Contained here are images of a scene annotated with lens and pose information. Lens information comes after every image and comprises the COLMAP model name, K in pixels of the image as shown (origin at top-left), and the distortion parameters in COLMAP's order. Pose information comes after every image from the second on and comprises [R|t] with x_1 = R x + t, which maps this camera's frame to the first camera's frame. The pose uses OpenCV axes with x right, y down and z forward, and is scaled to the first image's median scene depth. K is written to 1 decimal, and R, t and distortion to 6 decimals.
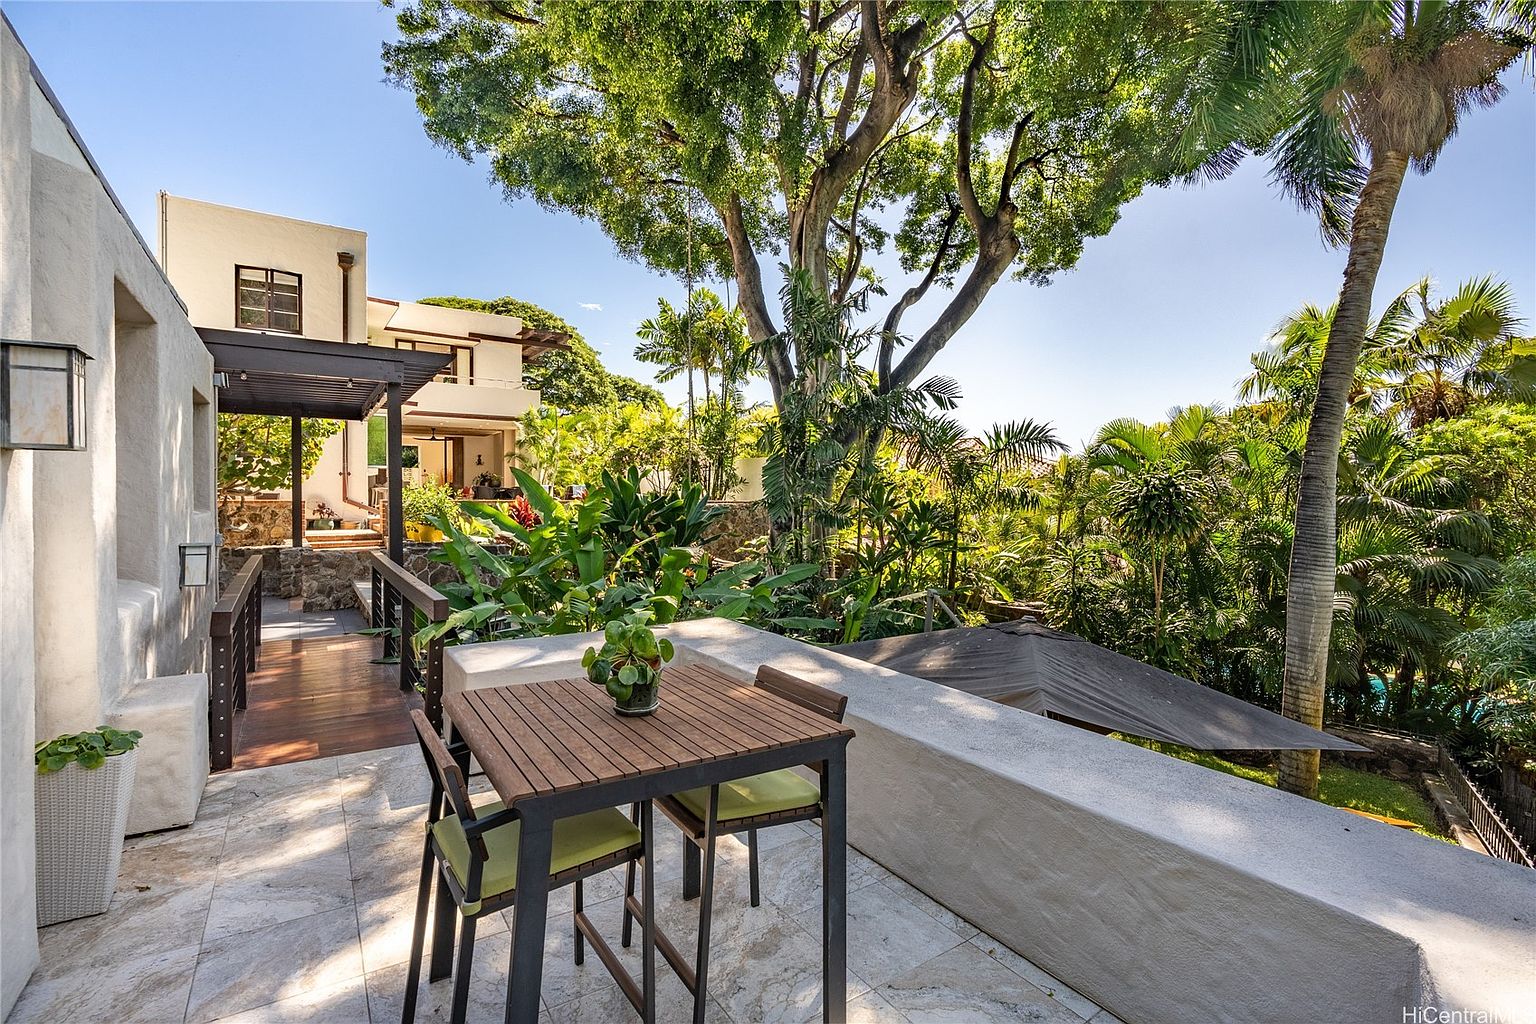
lens RADIAL K [[703.8, 0, 771.2], [0, 703.8, 507.5], [0, 0, 1]] dist [0.005406, 0.000564]
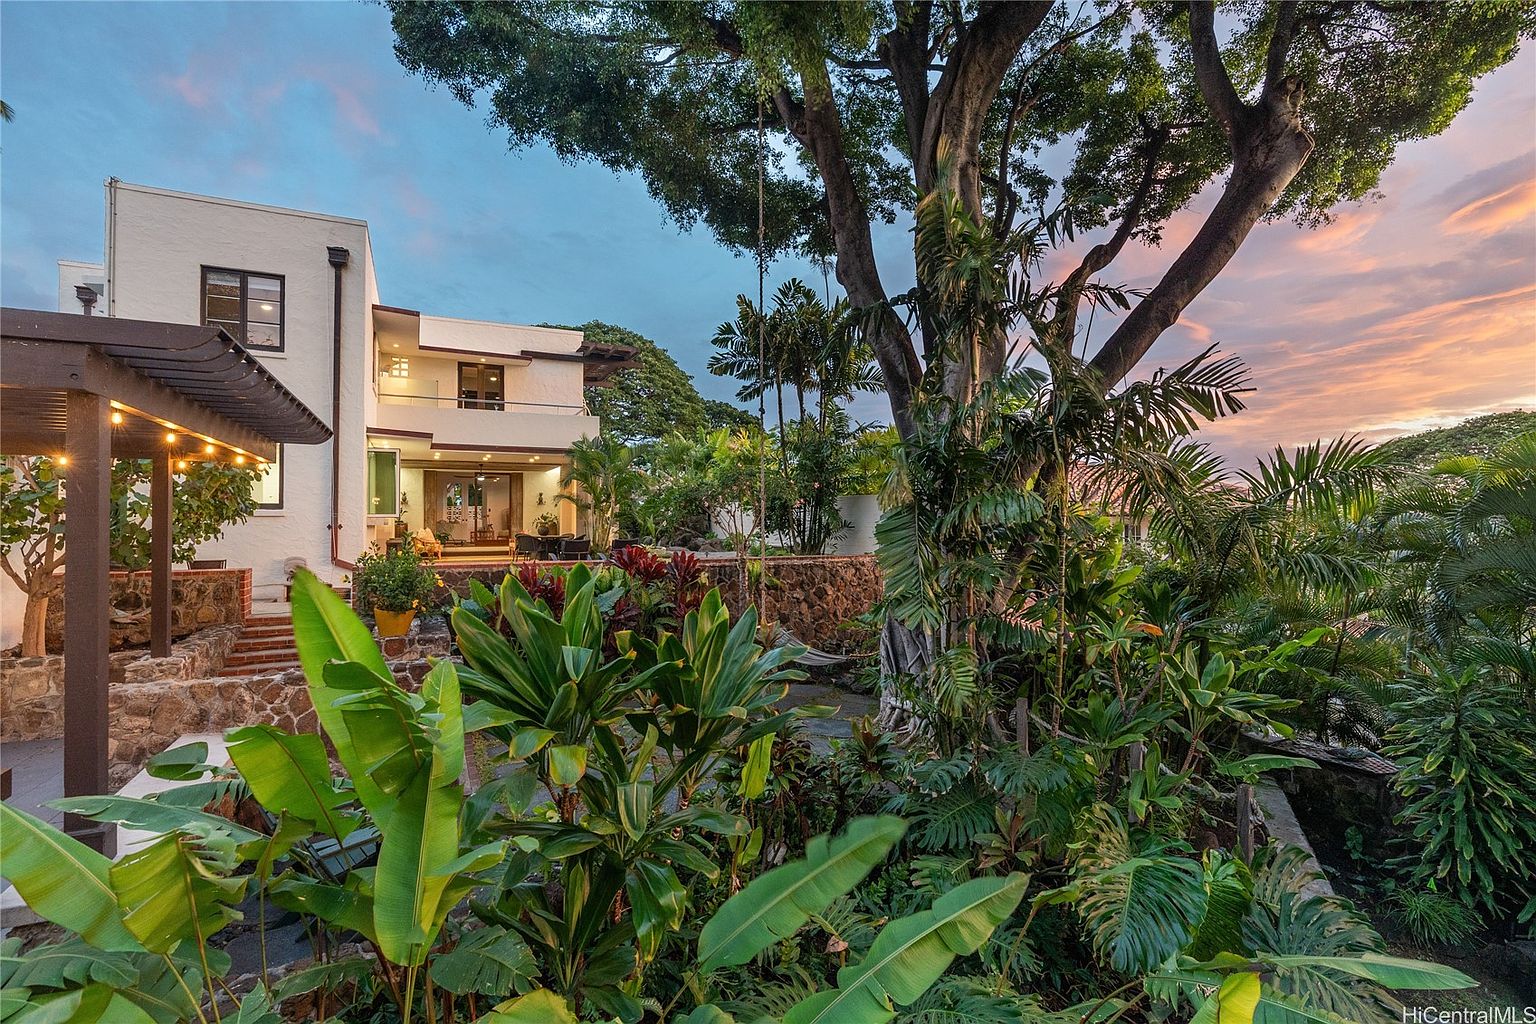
lens RADIAL K [[703.8, 0, 767.2], [0, 703.8, 516.4], [0, 0, 1]] dist [0.005406, 0.000564]
pose [[0.987347, -0.004806, -0.158503, -0.005118], [0.001261, 0.999747, -0.022461, -0.036448], [0.158571, 0.021977, 0.987103, 0.267268]]
